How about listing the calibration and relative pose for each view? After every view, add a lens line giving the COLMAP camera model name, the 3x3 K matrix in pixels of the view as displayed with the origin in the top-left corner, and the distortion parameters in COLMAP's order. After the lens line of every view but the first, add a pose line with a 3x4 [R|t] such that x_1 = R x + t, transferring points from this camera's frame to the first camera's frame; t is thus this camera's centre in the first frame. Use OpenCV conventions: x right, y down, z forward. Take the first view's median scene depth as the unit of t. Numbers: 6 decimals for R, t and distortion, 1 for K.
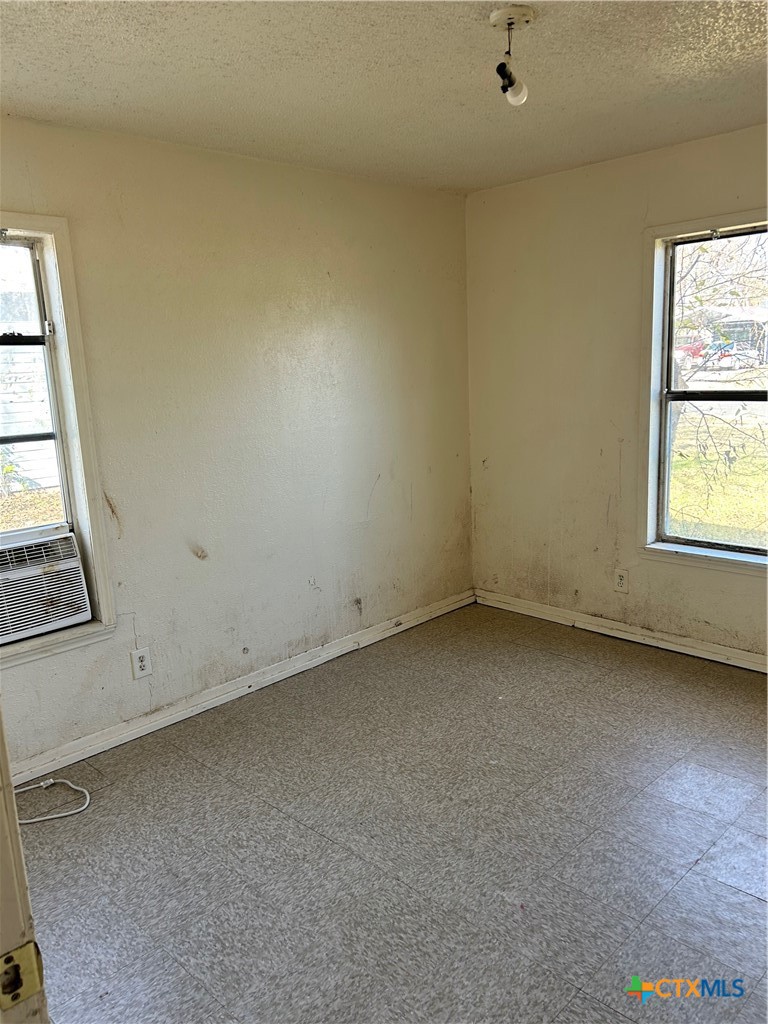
lens RADIAL K [[756.1, 0, 383.7], [0, 756.1, 515.5], [0, 0, 1]] dist [-0.040525, 0.000029]
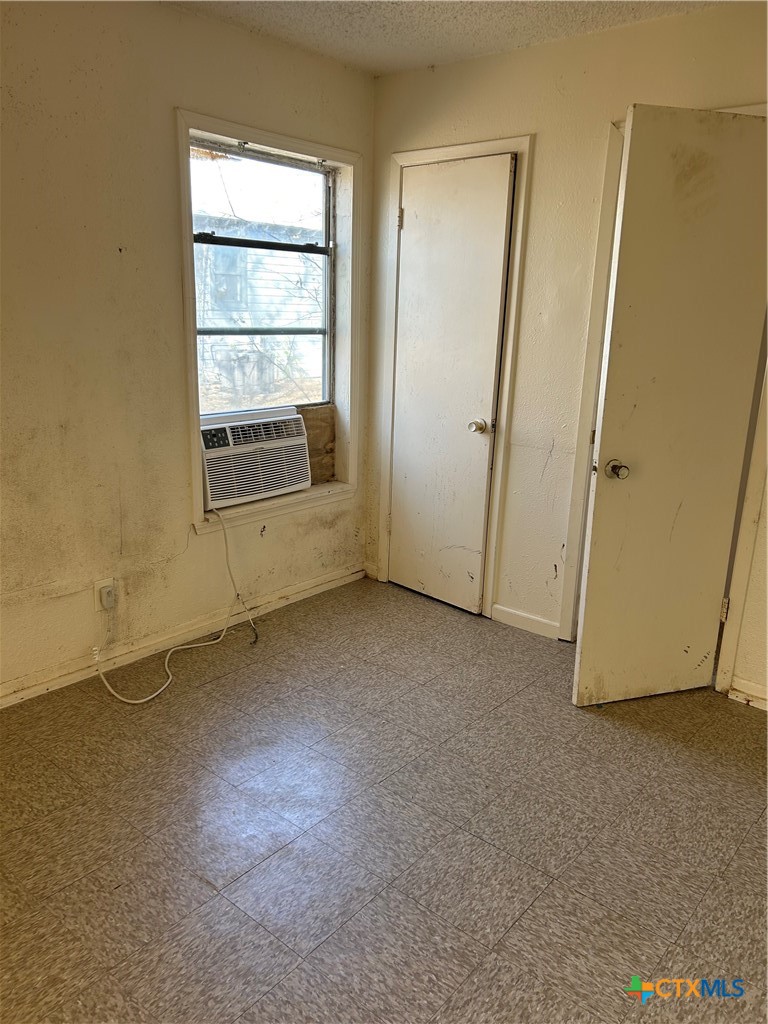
lens RADIAL K [[756.1, 0, 384.4], [0, 756.1, 509.0], [0, 0, 1]] dist [-0.040525, 0.000029]
pose [[0.993097, 0.043437, 0.108961, -0.432937], [-0.050975, 0.996424, 0.067383, 0.090817], [-0.105644, -0.072472, 0.991760, -0.247784]]
